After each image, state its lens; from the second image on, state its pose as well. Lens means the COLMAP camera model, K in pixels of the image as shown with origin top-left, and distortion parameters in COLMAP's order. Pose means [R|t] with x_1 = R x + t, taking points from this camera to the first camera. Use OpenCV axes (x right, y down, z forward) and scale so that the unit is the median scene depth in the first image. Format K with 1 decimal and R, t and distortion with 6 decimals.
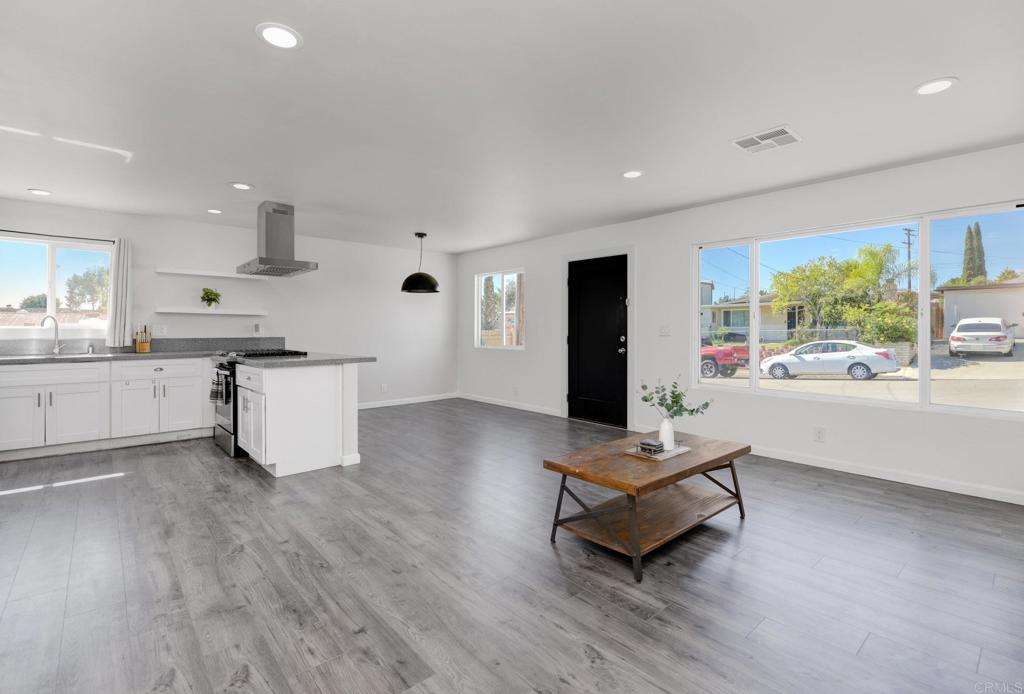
lens RADIAL K [[464.3, 0, 512.4], [0, 464.3, 331.8], [0, 0, 1]] dist [0.001269, 0.000052]
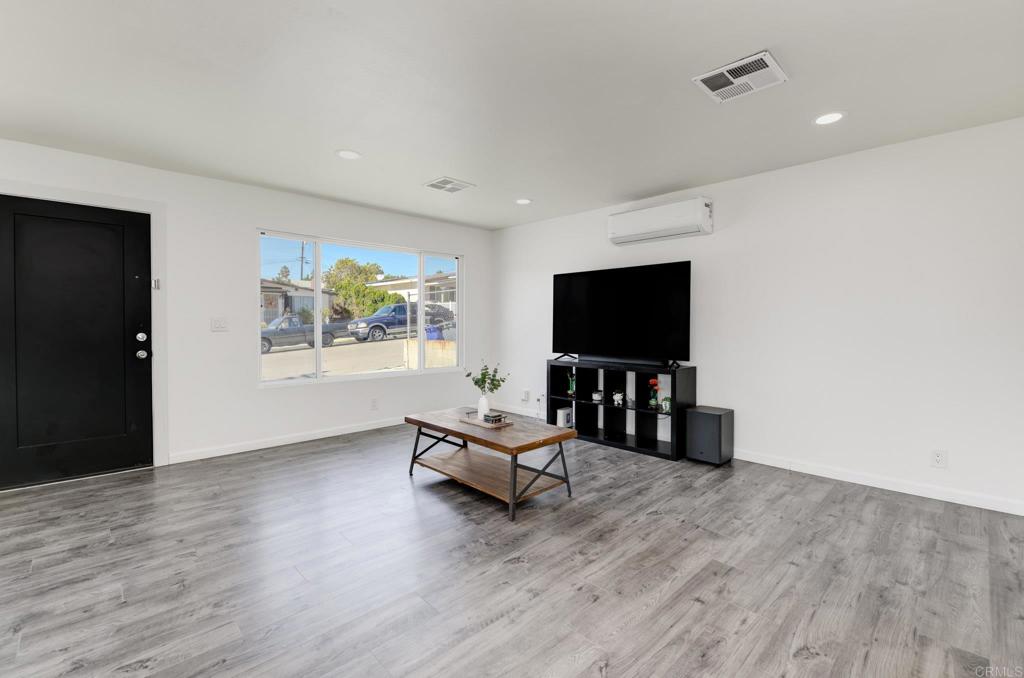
lens RADIAL K [[455.3, 0, 510.9], [0, 455.3, 329.3], [0, 0, 1]] dist [0.005029, -0.000176]
pose [[-0.043077, -0.018405, 0.998902, -0.969640], [0.003011, 0.999823, 0.018552, -0.015716], [-0.999067, 0.003807, -0.043014, 1.047794]]
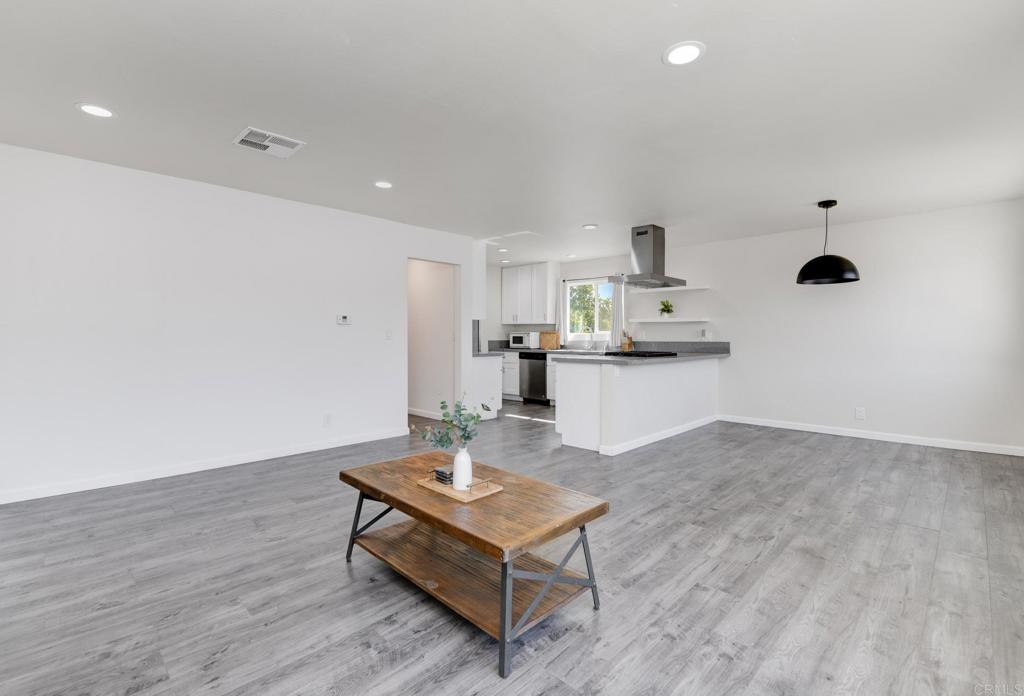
lens RADIAL K [[464.3, 0, 512.4], [0, 464.3, 332.8], [0, 0, 1]] dist [0.001269, 0.000052]
pose [[0.071429, -0.007485, -0.997418, 1.177704], [-0.004706, 0.999958, -0.007841, 0.004117], [0.997435, 0.005254, 0.071391, 1.098375]]
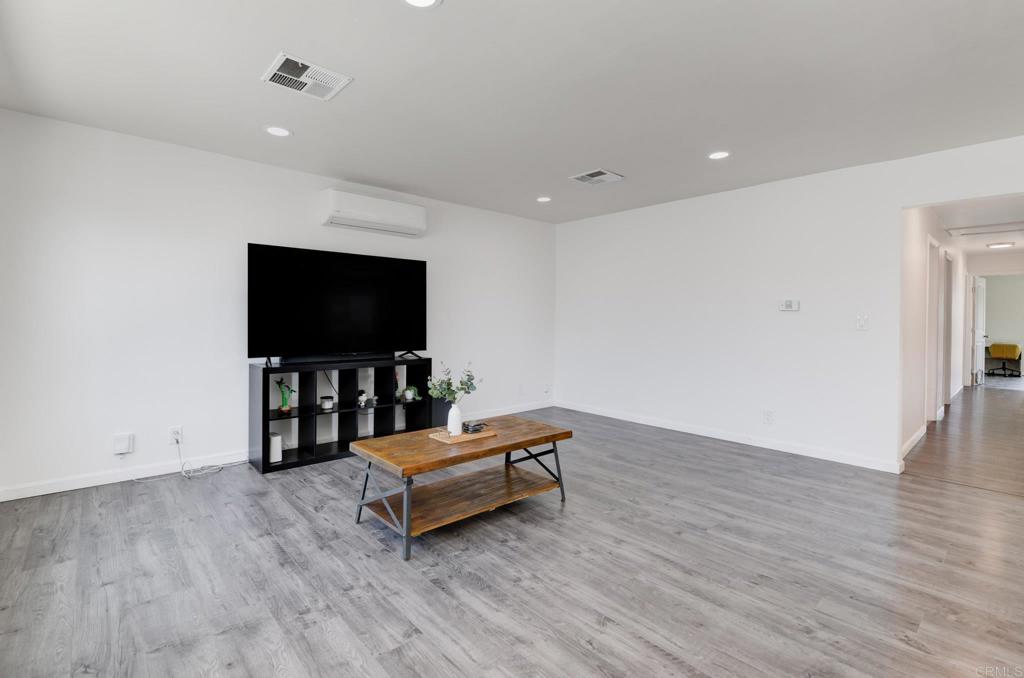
lens RADIAL K [[469.9, 0, 512.9], [0, 469.9, 323.3], [0, 0, 1]] dist [0.003554, -0.000011]
pose [[-0.999769, -0.013829, -0.016460, 0.240312], [-0.014061, 0.999802, 0.014068, -0.009762], [0.016262, 0.014296, -0.999766, 2.176588]]
